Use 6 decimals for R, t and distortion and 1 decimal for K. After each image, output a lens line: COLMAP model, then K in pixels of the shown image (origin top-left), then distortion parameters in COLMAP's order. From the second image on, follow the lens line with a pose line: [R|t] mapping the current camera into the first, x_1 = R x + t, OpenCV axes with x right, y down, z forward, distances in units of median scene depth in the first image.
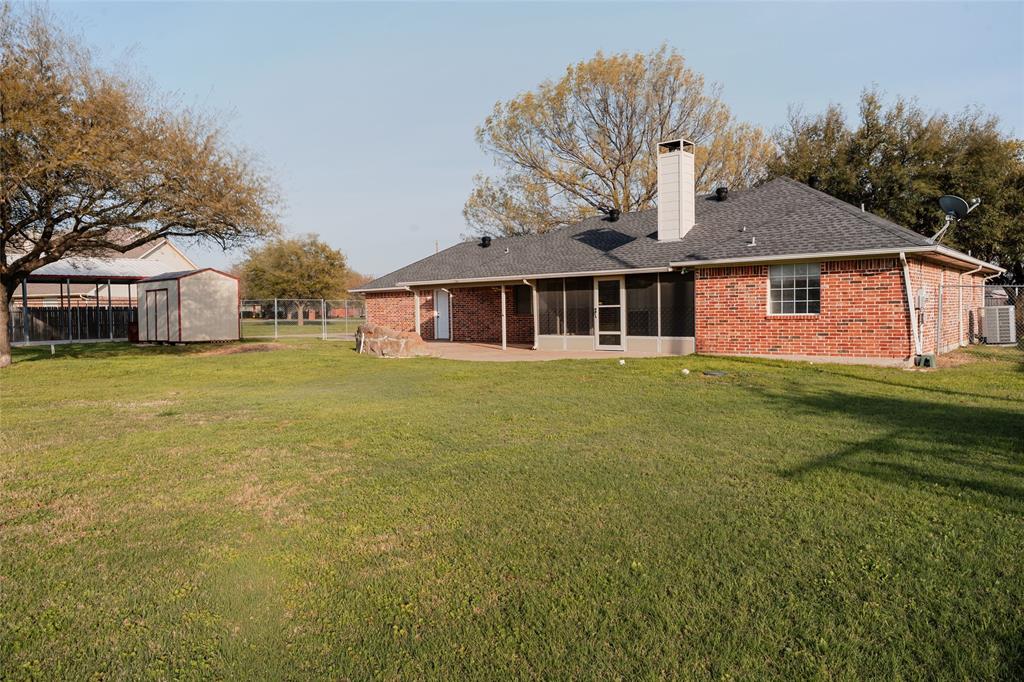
lens RADIAL K [[753.4, 0, 514.1], [0, 753.4, 335.1], [0, 0, 1]] dist [0.007335, 0.010725]
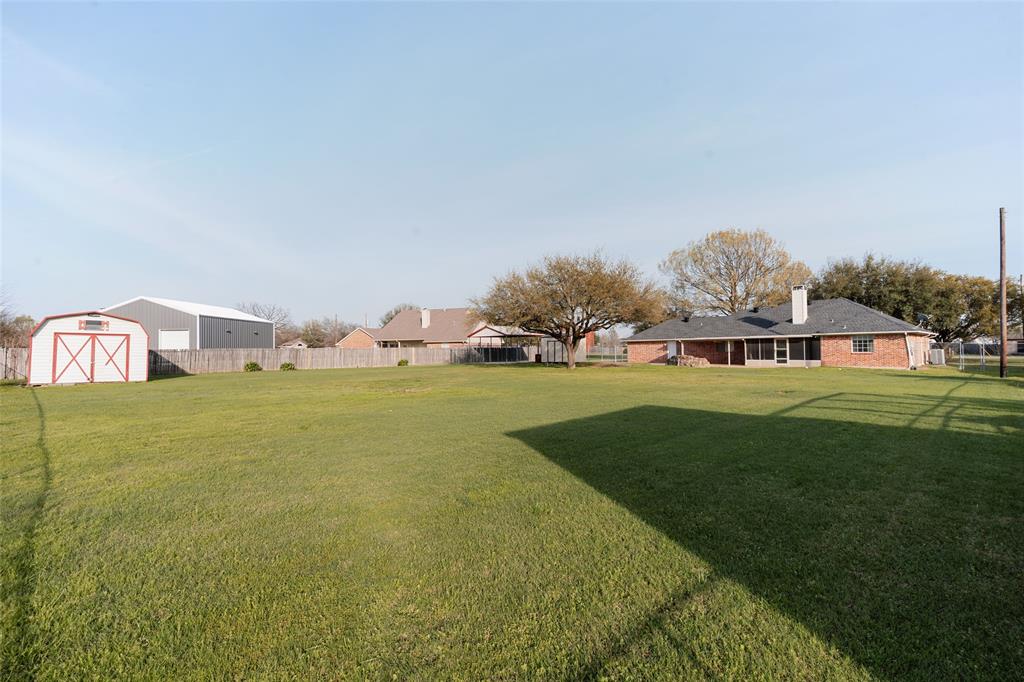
lens RADIAL K [[498.1, 0, 508.5], [0, 498.1, 347.6], [0, 0, 1]] dist [0.005884, -0.000122]
pose [[0.993067, 0.003053, -0.117507, -0.643294], [-0.007313, 0.999331, -0.035841, 0.027967], [0.117319, 0.036452, 0.992425, -0.909761]]
